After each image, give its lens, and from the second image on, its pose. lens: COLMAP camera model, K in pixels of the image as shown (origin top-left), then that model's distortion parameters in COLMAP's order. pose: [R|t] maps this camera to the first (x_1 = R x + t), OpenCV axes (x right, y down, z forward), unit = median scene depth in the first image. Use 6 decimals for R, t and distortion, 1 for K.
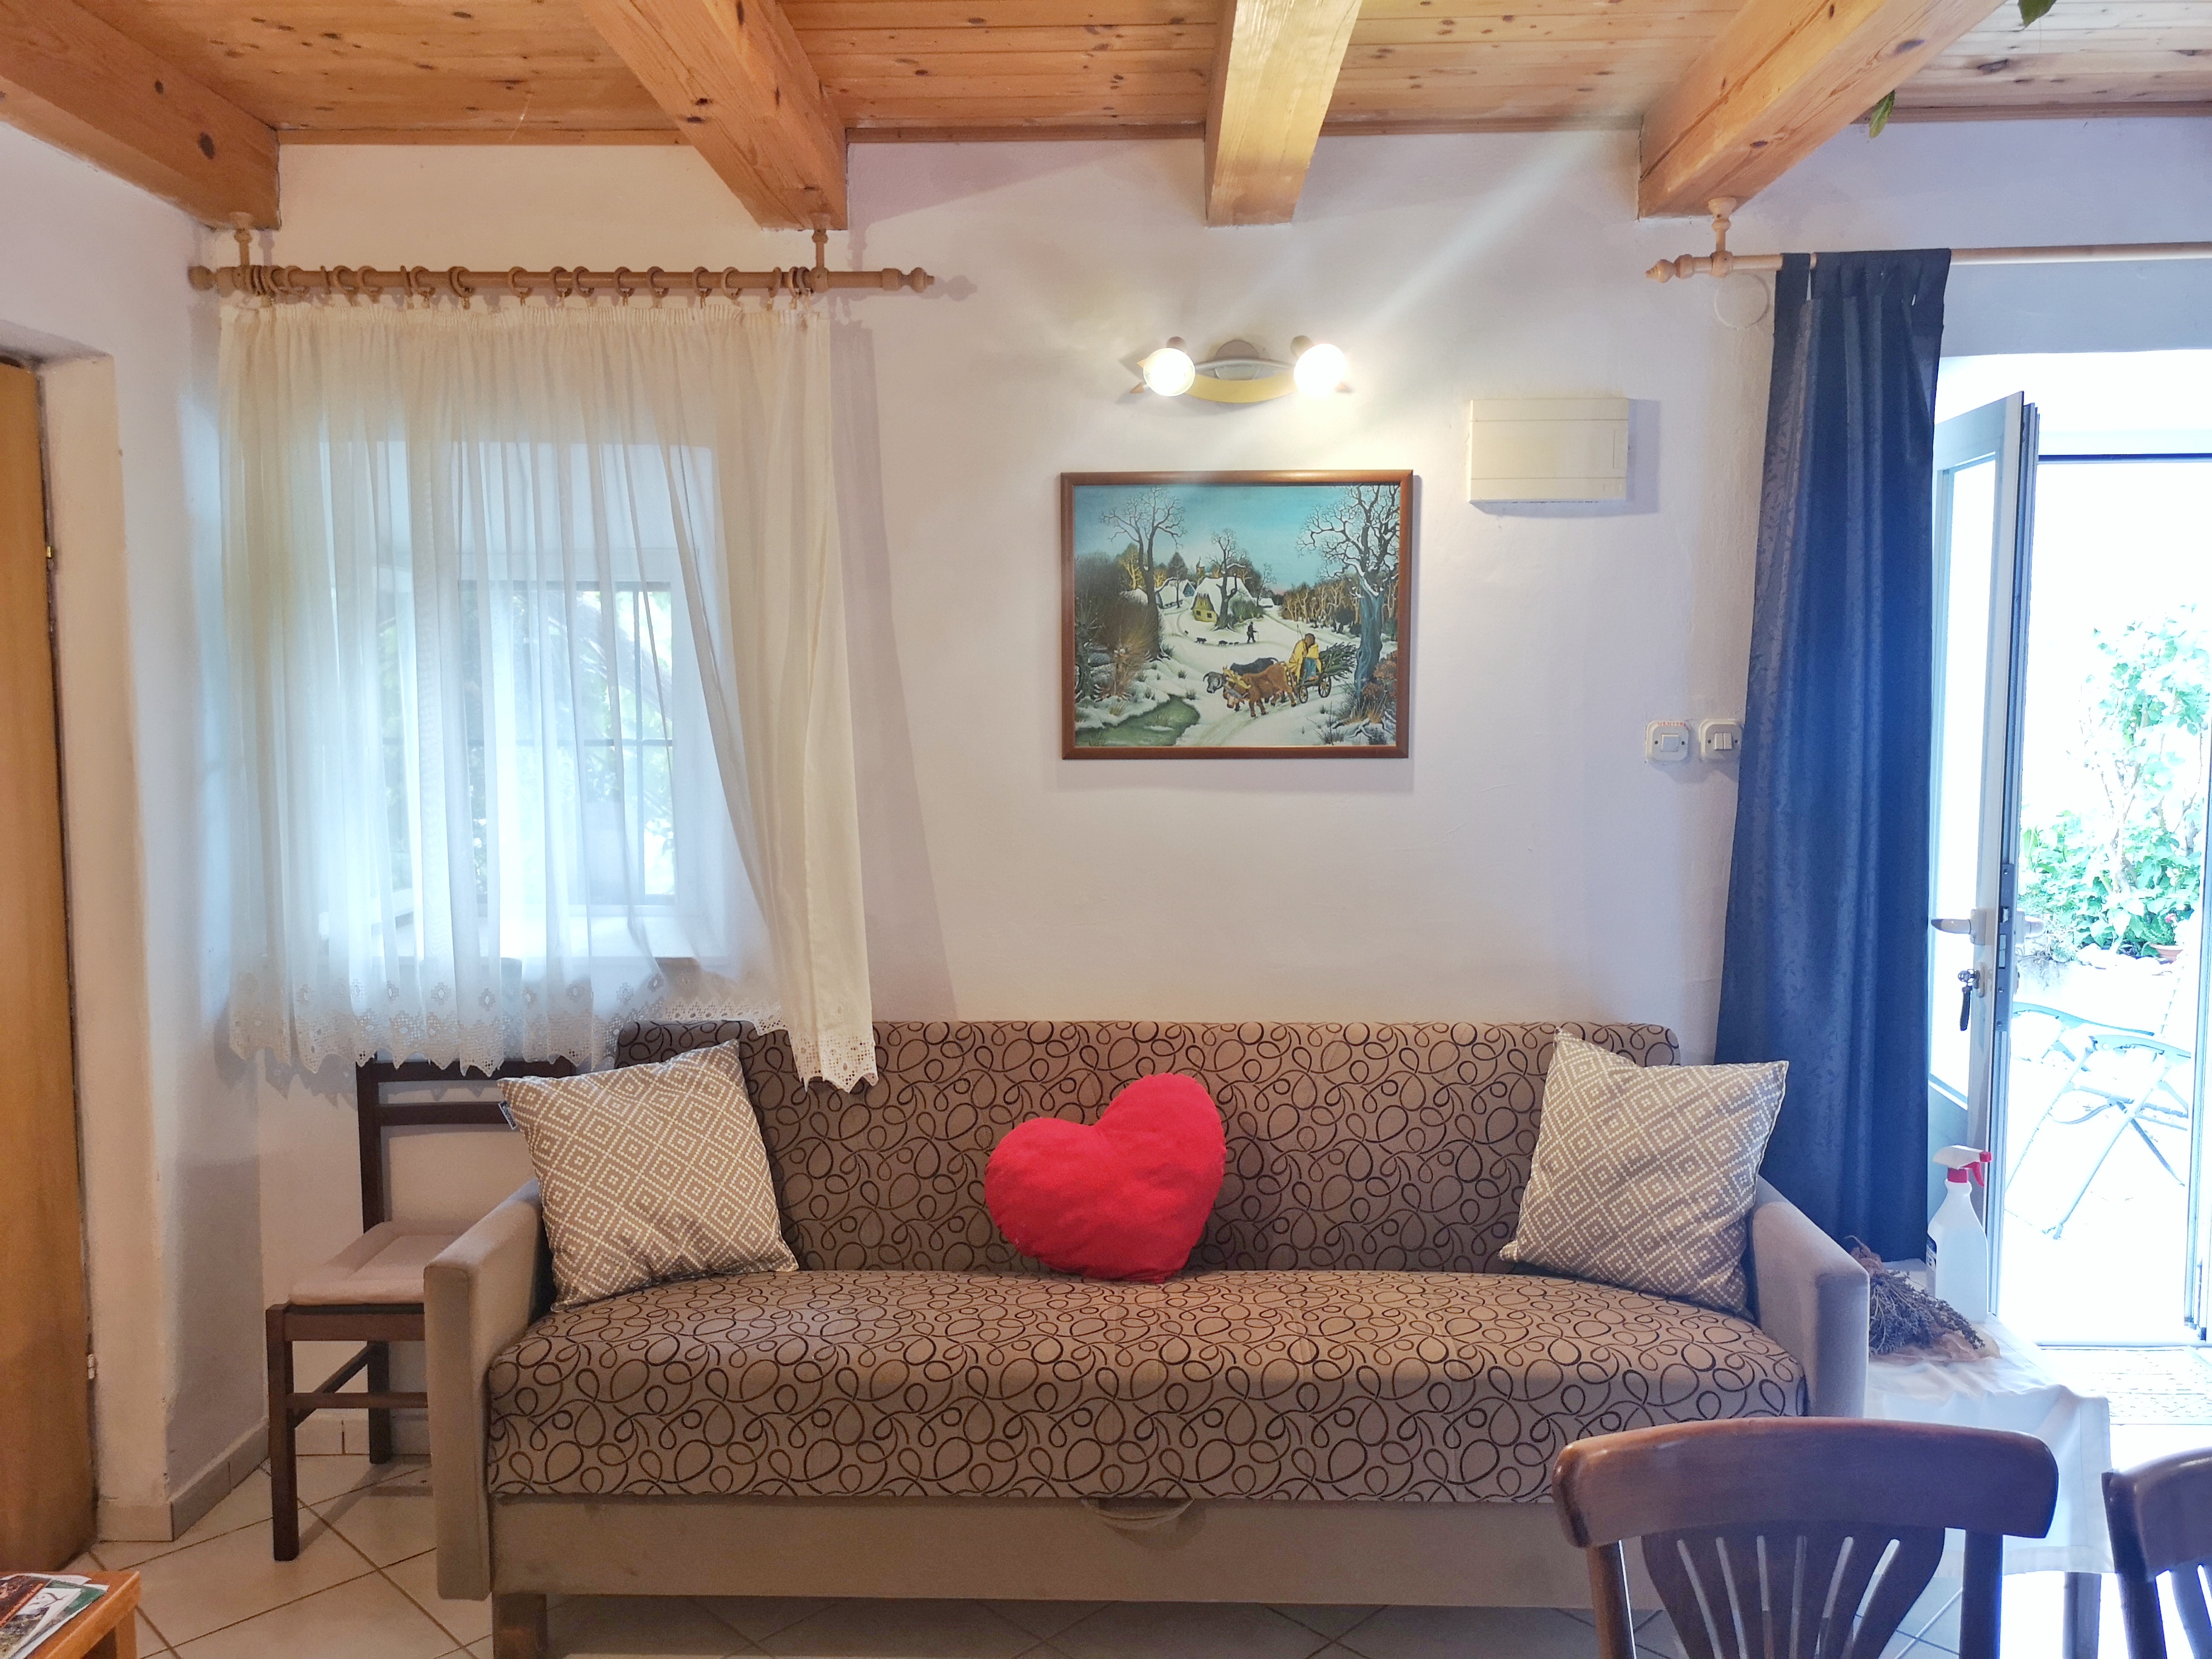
lens RADIAL K [[1716.4, 0, 1106.0], [0, 1716.4, 829.5], [0, 0, 1]] dist [0.073423, -0.066648]
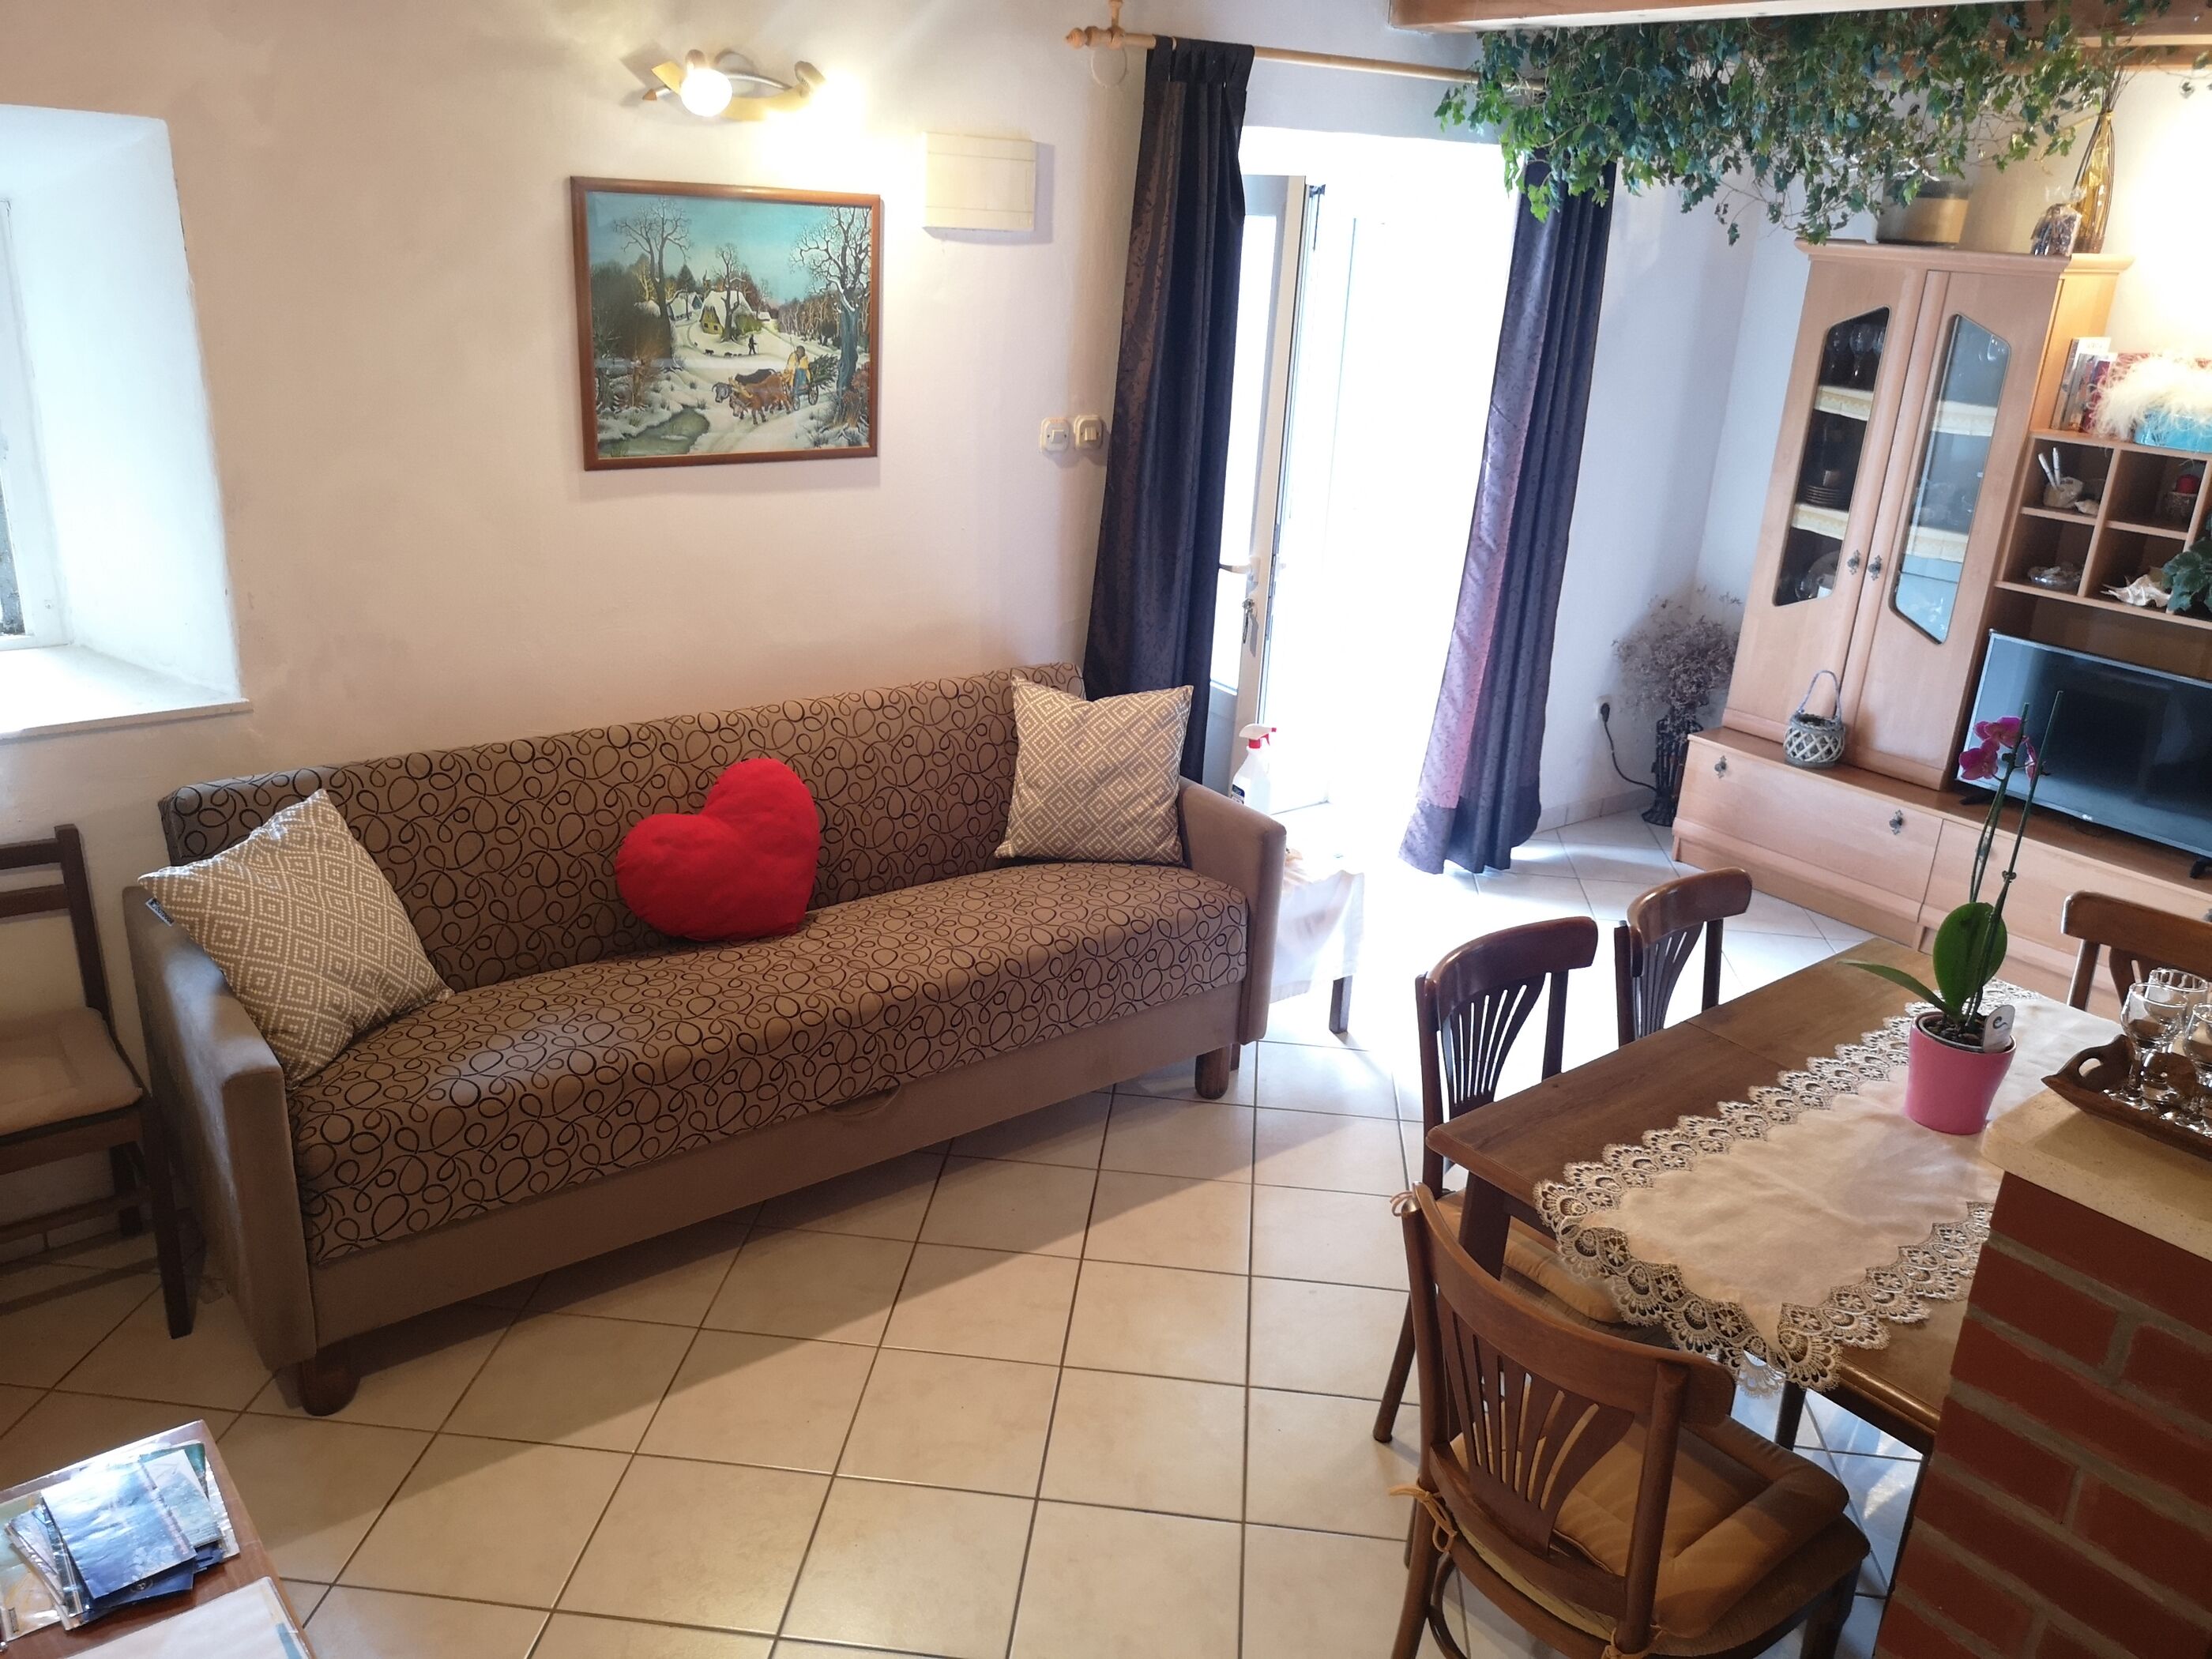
lens RADIAL K [[1716.4, 0, 1106.0], [0, 1716.4, 829.5], [0, 0, 1]] dist [0.073423, -0.066648]
pose [[0.769821, -0.179108, 0.612614, -0.467265], [0.003930, 0.961131, 0.276065, -0.121681], [-0.638248, -0.210113, 0.740602, -0.010344]]
